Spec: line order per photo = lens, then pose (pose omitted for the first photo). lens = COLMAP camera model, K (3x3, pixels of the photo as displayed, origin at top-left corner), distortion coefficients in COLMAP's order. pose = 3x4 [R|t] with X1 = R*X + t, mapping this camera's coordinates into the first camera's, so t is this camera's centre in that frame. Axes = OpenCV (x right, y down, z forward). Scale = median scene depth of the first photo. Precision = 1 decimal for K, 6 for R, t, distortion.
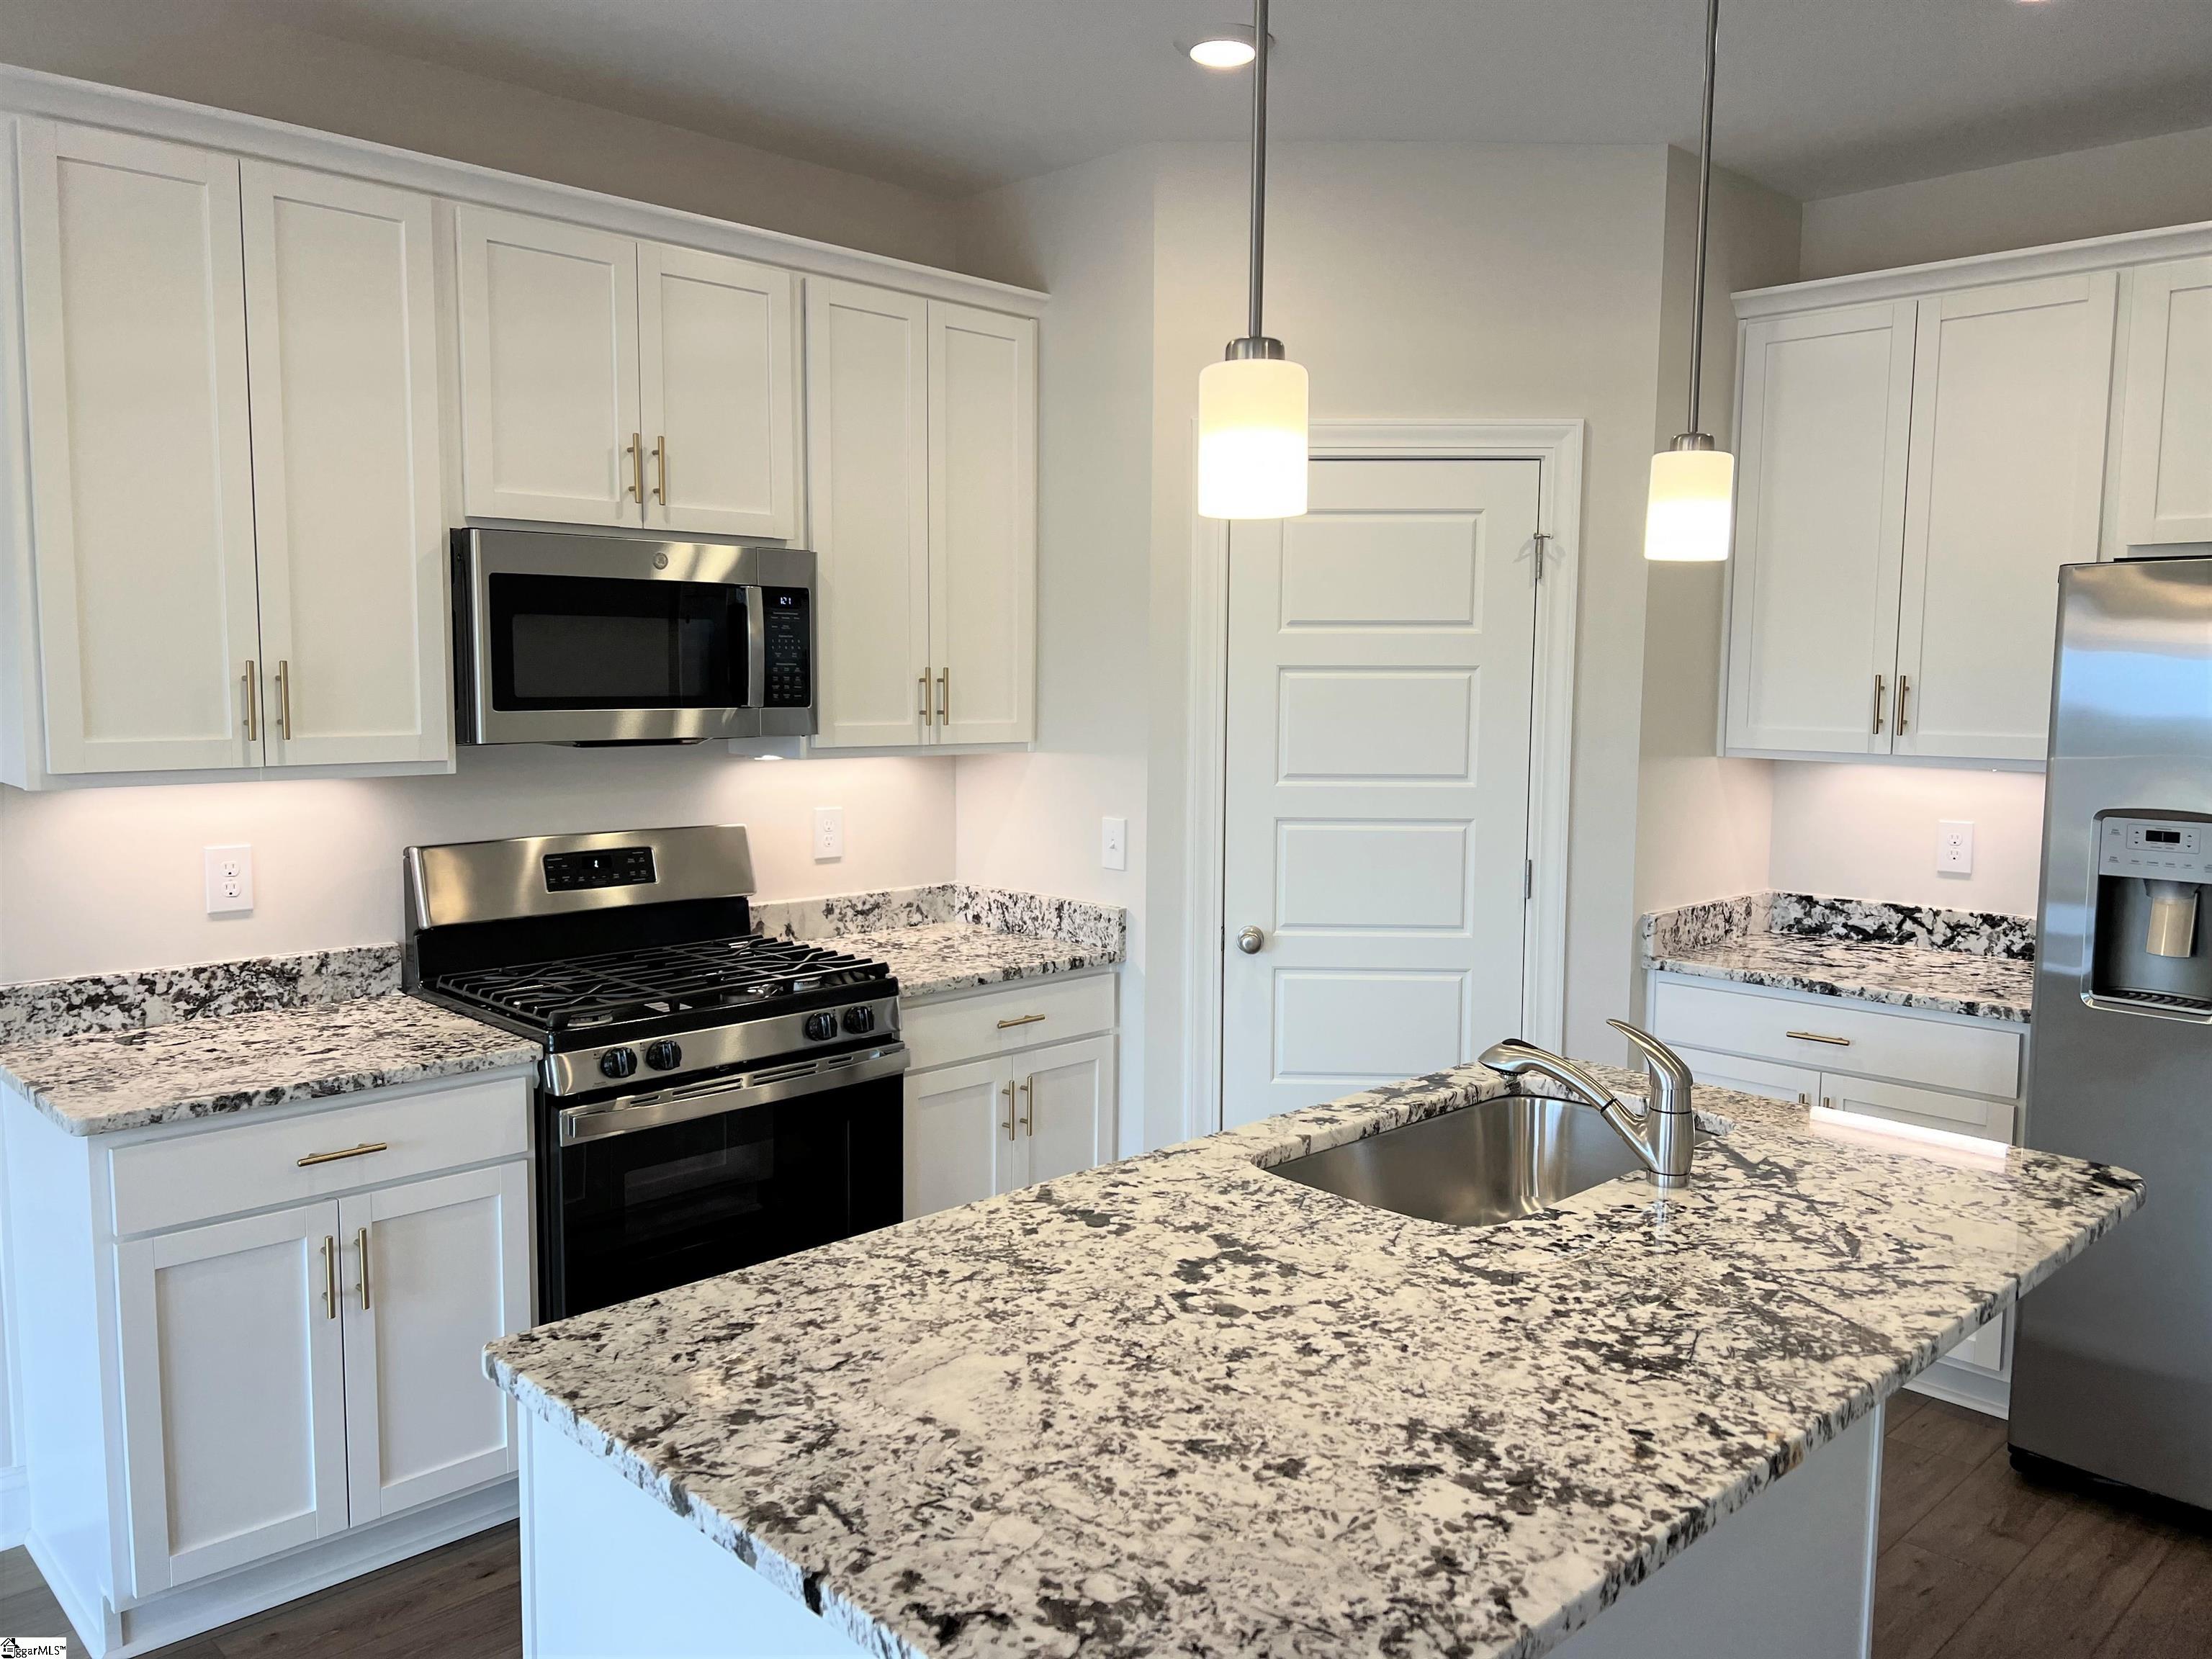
lens RADIAL K [[1662.0, 0, 1108.0], [0, 1662.0, 828.4], [0, 0, 1]] dist [0.035847, 0.001264]
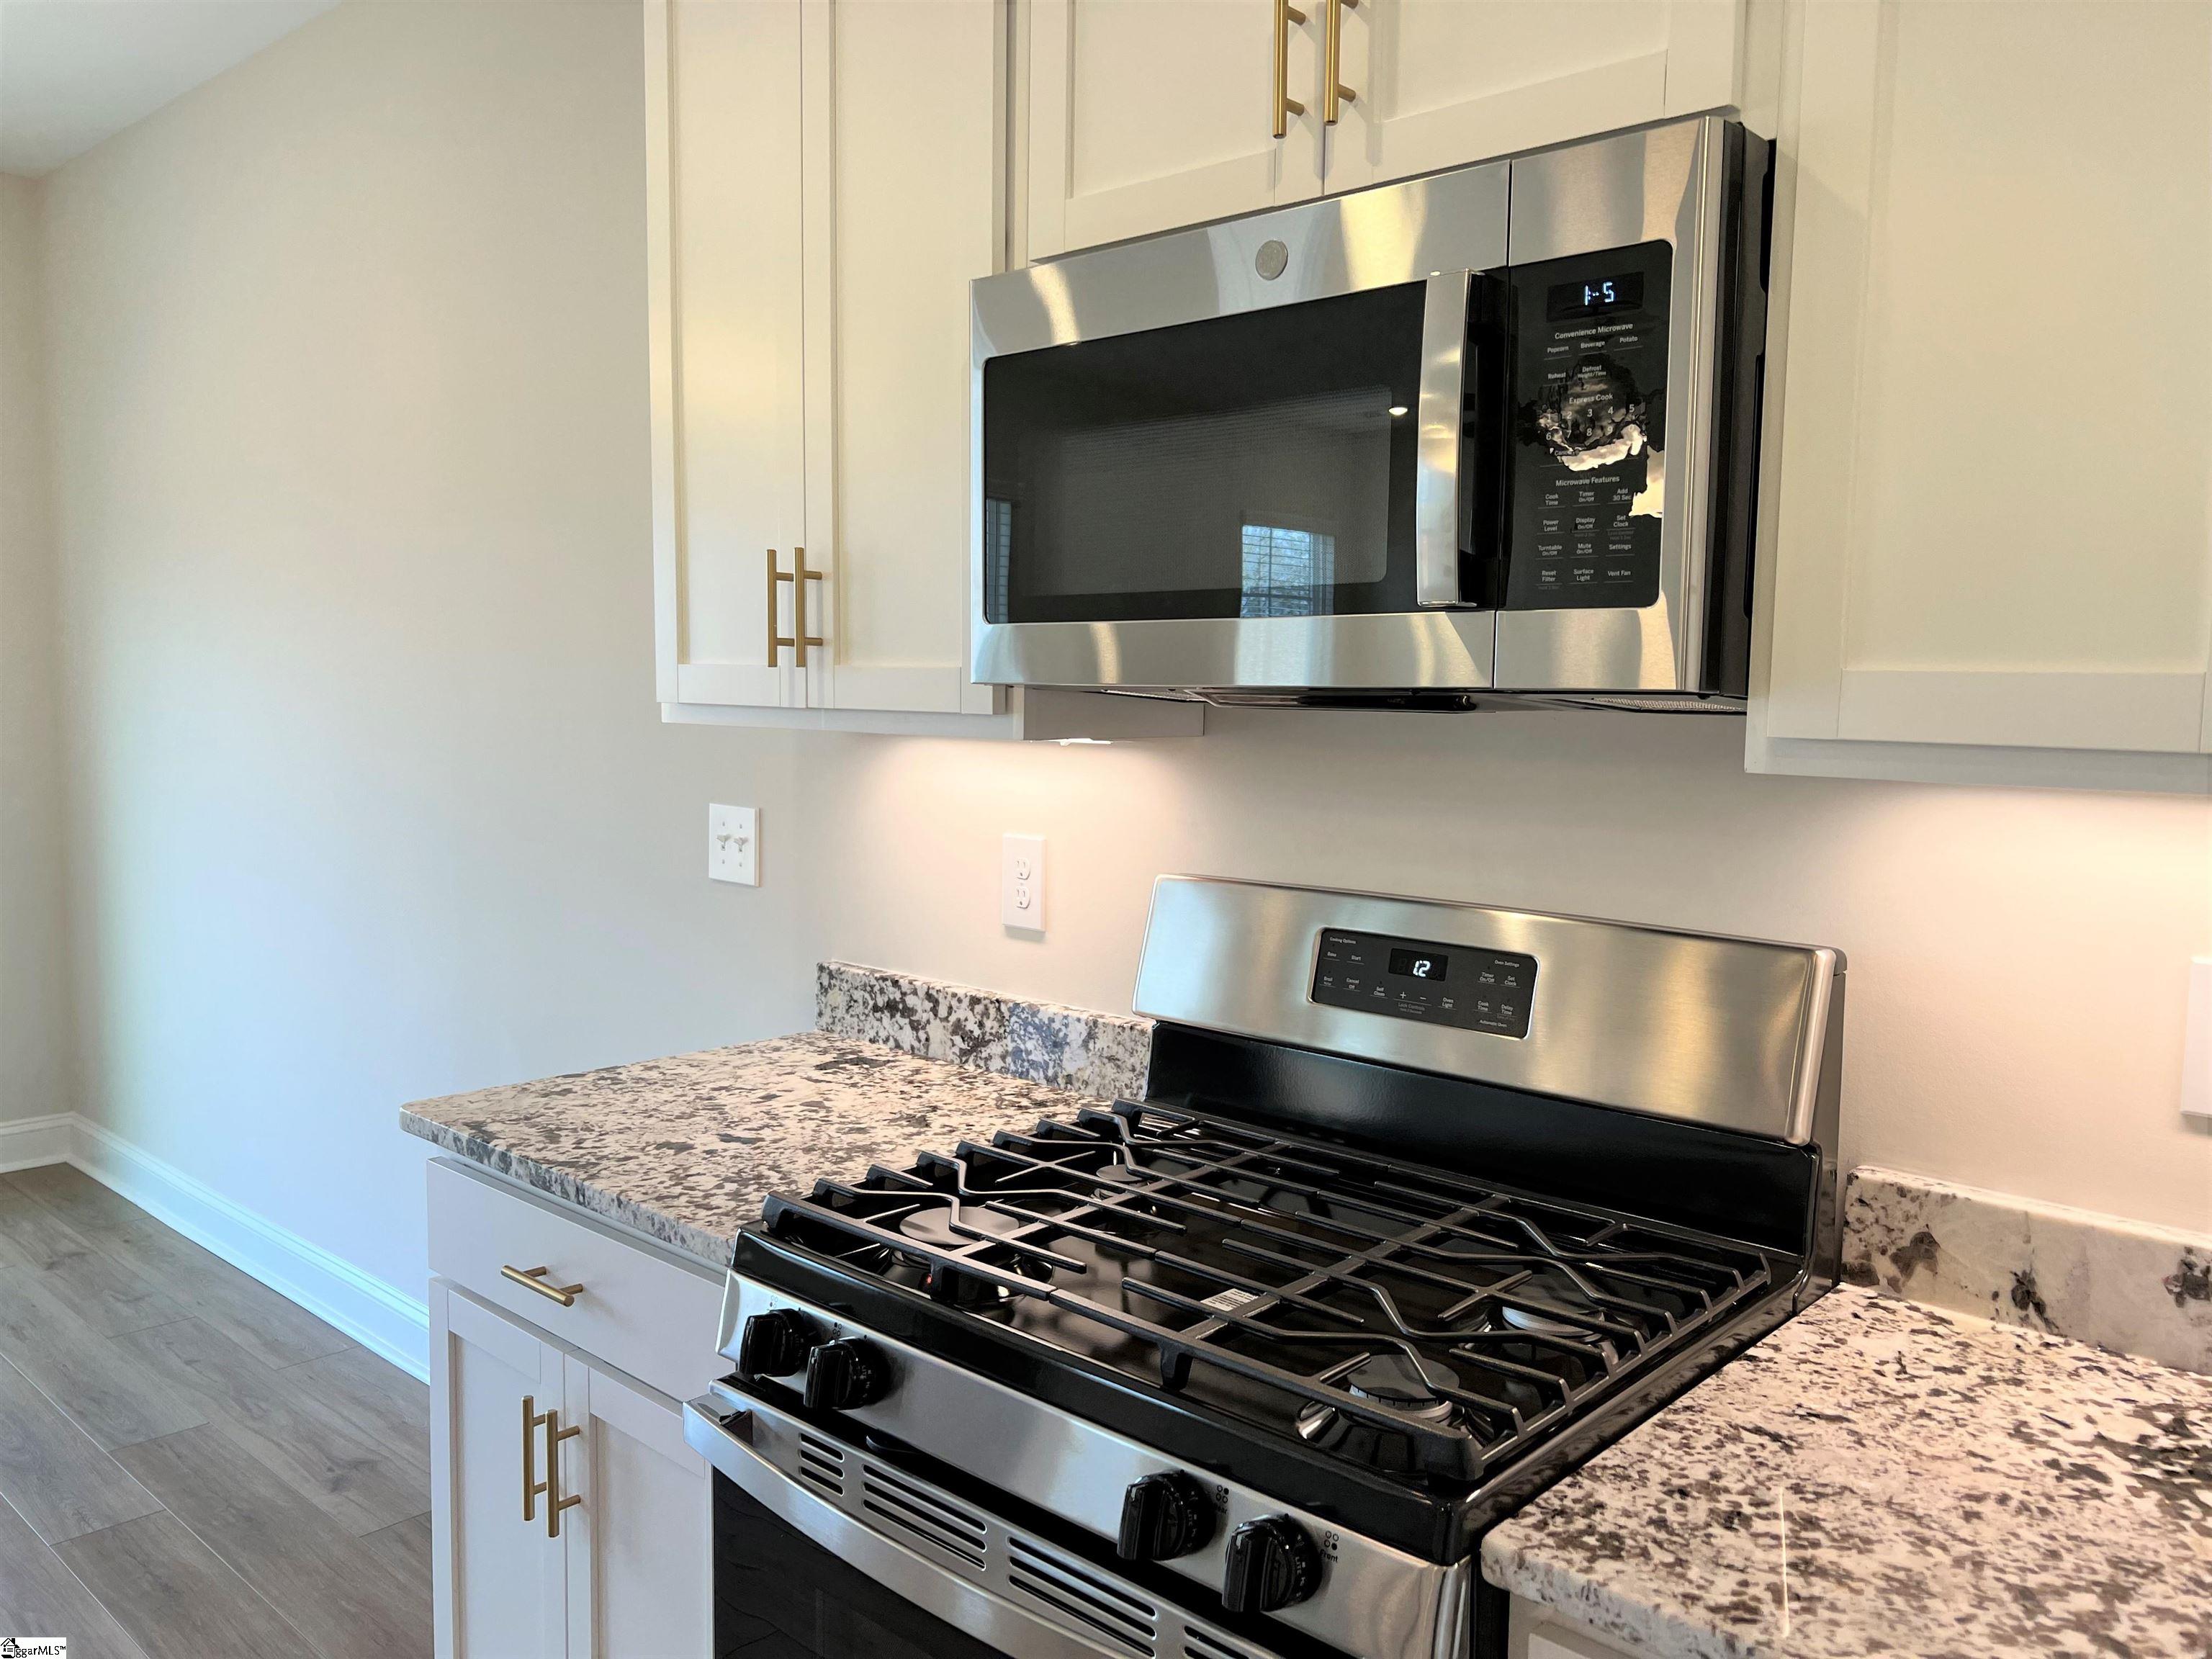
lens RADIAL K [[1662.0, 0, 1107.3], [0, 1662.0, 836.8], [0, 0, 1]] dist [0.035847, 0.001264]
pose [[0.063542, 0.084808, -0.994369, 0.168709], [-0.112782, 0.990610, 0.077281, -0.046760], [0.991586, 0.107236, 0.072510, 0.995434]]
